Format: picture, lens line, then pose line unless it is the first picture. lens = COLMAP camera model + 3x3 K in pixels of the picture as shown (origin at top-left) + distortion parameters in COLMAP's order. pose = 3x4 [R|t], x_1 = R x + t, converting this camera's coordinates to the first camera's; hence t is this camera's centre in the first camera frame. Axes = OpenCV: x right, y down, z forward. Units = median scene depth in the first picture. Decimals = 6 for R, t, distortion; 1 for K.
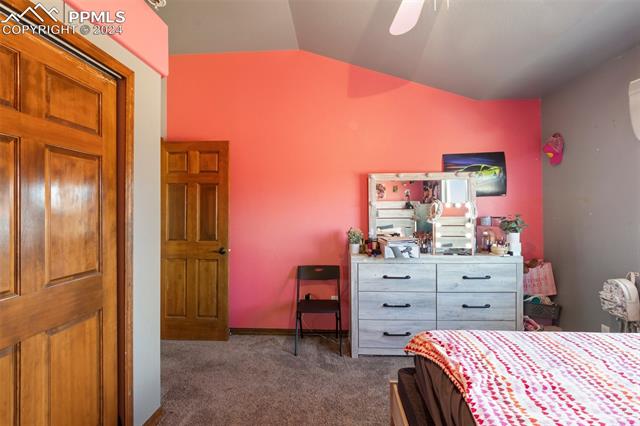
lens RADIAL K [[297.9, 0, 321.0], [0, 297.9, 211.1], [0, 0, 1]] dist [0.002734, -0.002370]
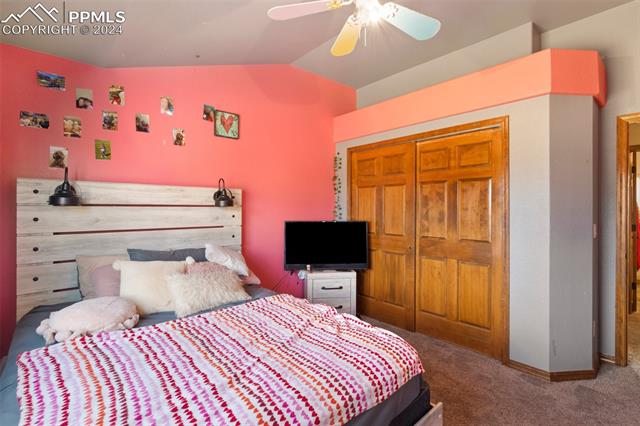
lens RADIAL K [[297.9, 0, 319.1], [0, 297.9, 210.6], [0, 0, 1]] dist [0.002734, -0.002370]
pose [[-0.688912, -0.001057, -0.724844, 1.367700], [-0.004484, 0.999986, 0.002804, 0.014040], [0.724831, 0.005182, -0.688908, 1.655815]]
